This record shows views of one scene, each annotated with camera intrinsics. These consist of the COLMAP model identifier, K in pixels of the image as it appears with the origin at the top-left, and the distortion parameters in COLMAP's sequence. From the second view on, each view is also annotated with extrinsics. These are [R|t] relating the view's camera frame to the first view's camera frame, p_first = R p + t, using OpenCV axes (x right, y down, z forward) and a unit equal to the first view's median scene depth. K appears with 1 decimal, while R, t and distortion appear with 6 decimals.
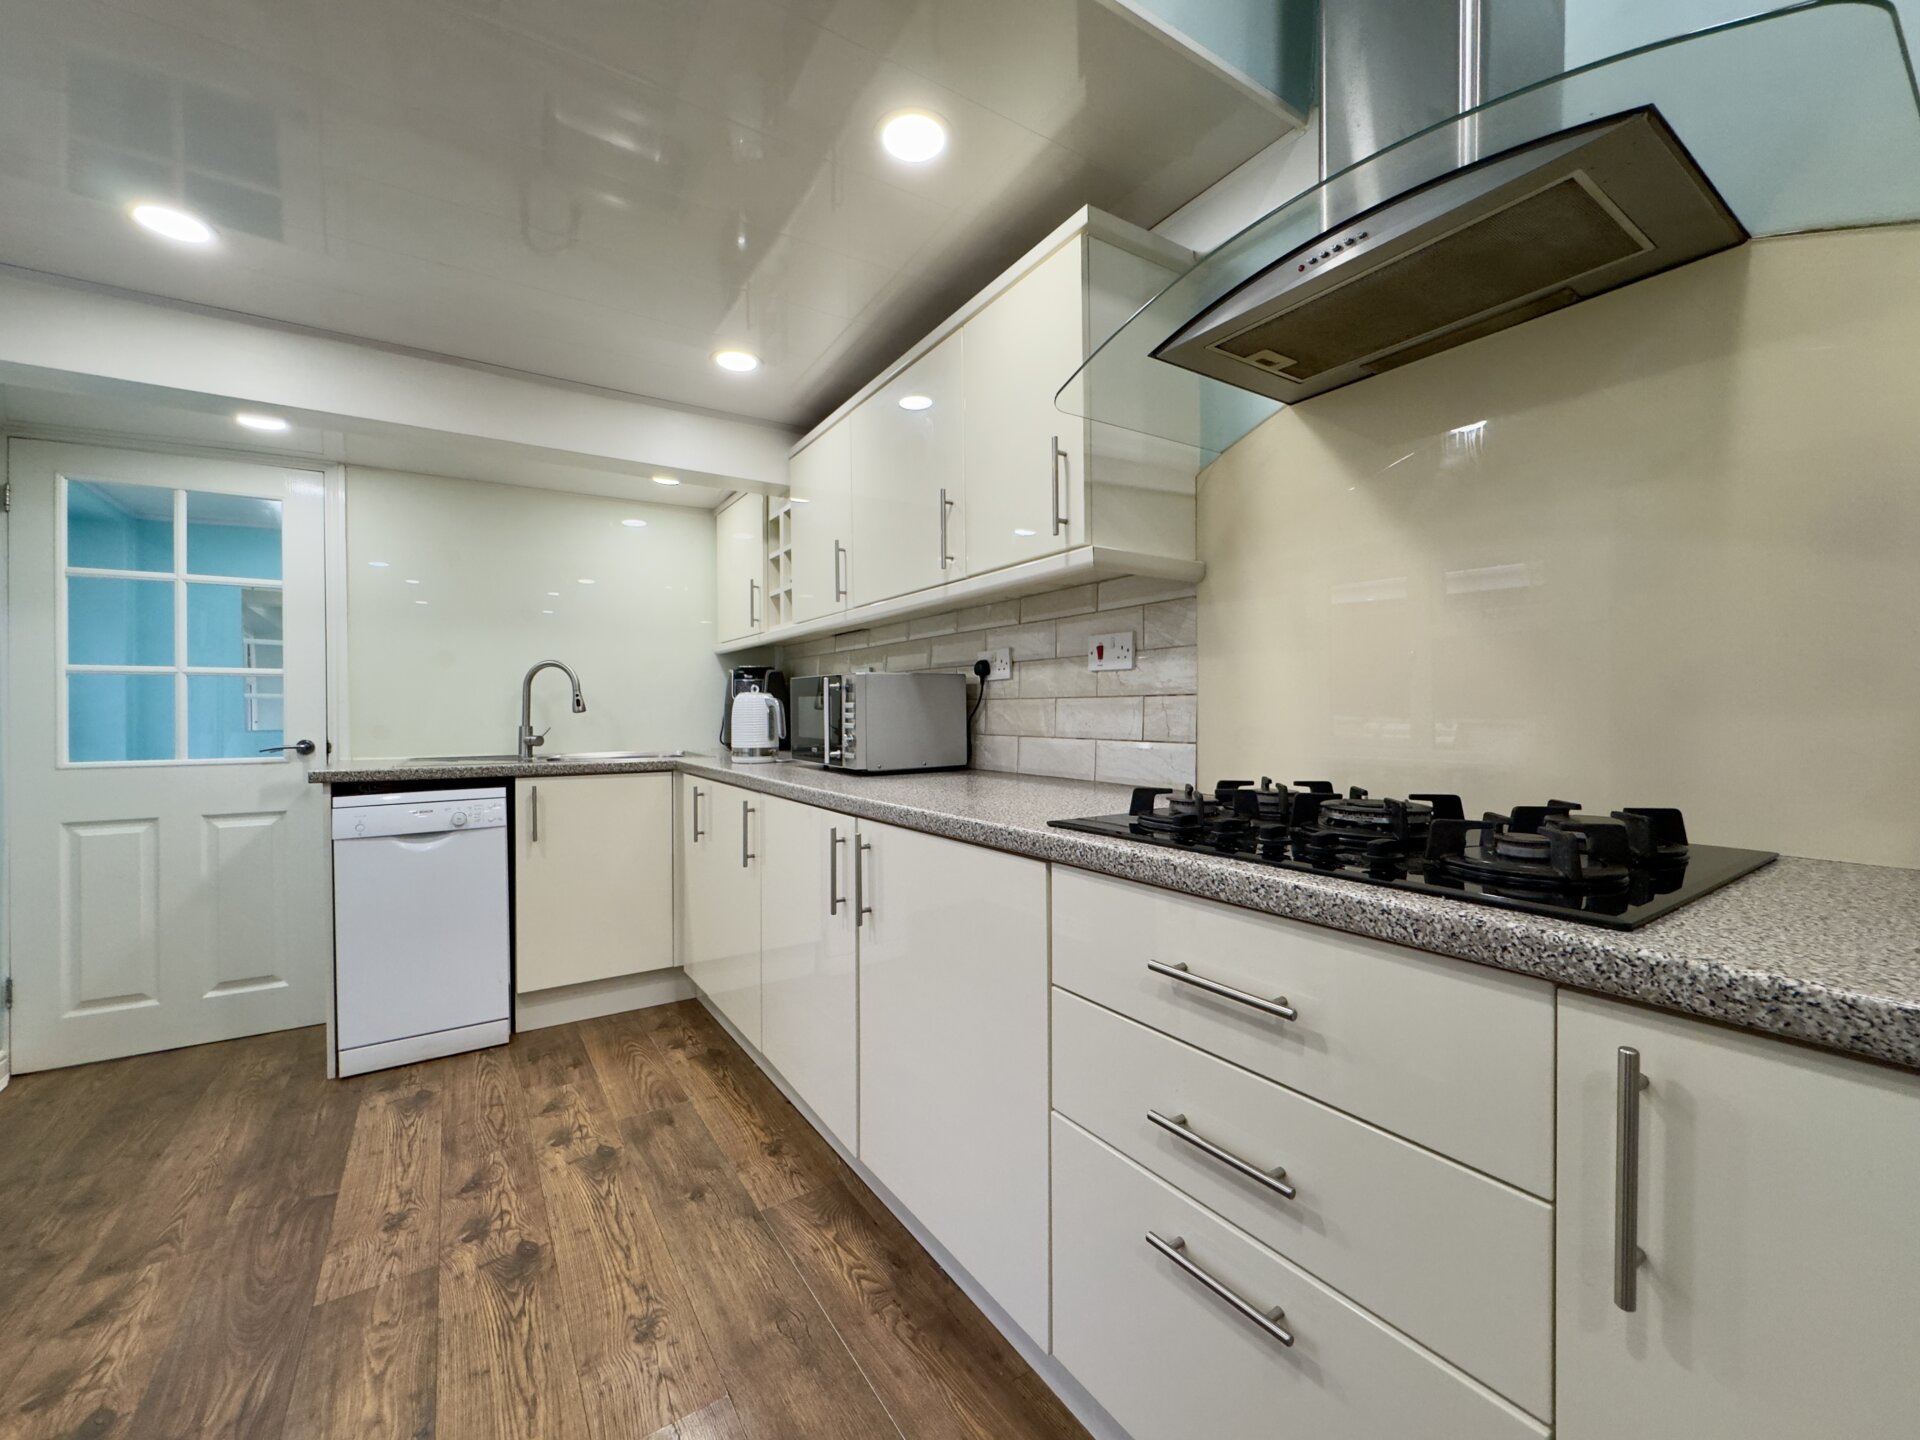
lens RADIAL K [[765.7, 0, 951.3], [0, 765.7, 728.1], [0, 0, 1]] dist [-0.003010, 0.000227]
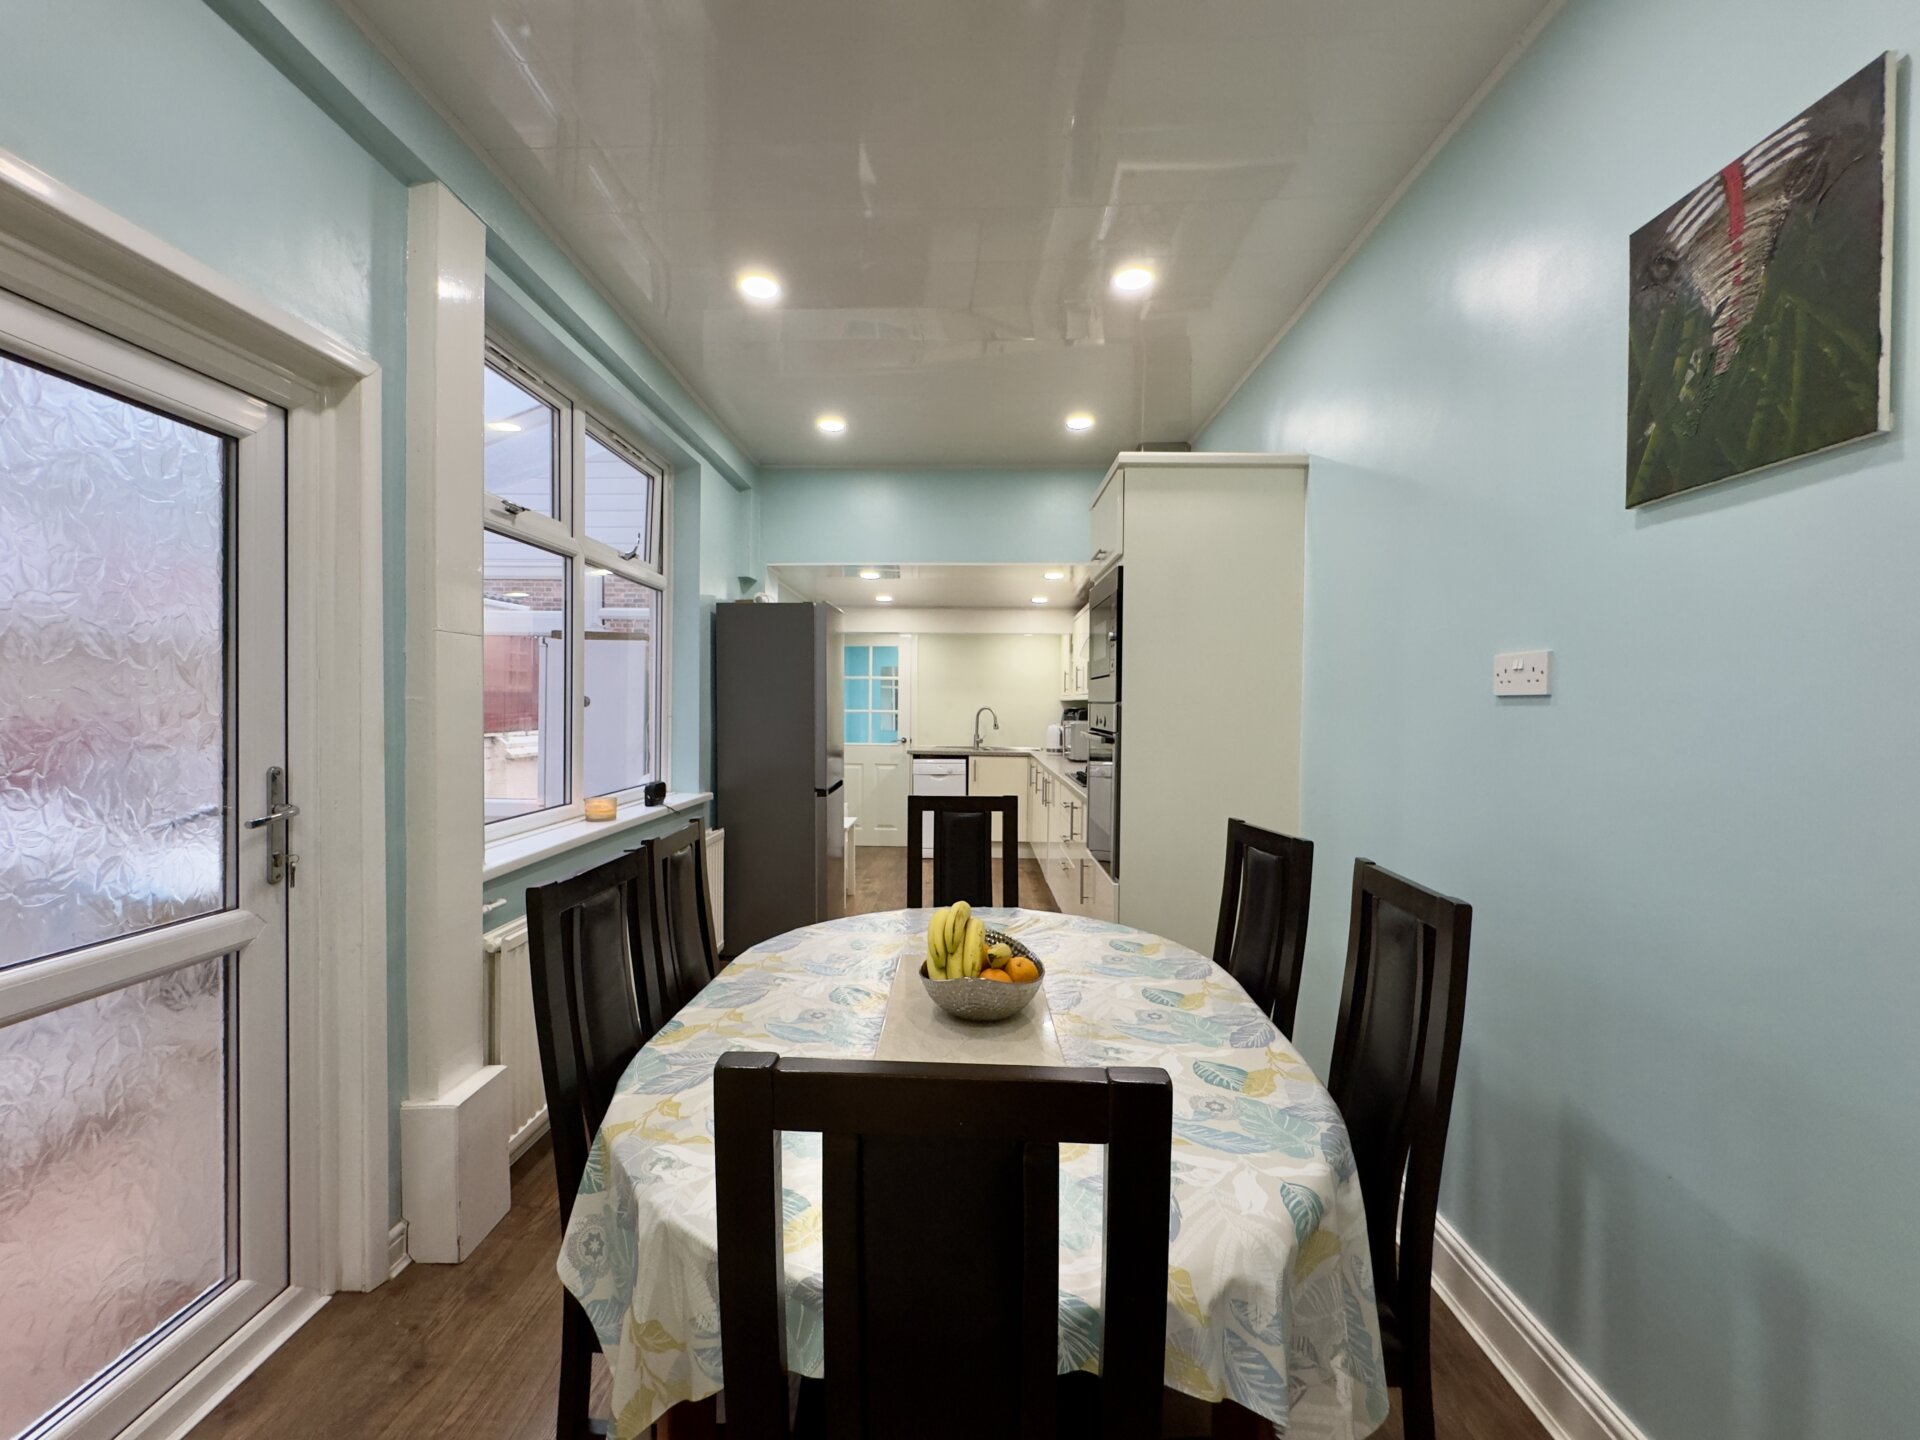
lens RADIAL K [[765.7, 0, 959.5], [0, 765.7, 730.8], [0, 0, 1]] dist [-0.003010, 0.000227]
pose [[0.825278, 0.029796, -0.563940, 0.949285], [-0.021034, 0.999536, 0.022029, -0.083470], [0.564334, -0.006318, 0.825522, -1.270741]]
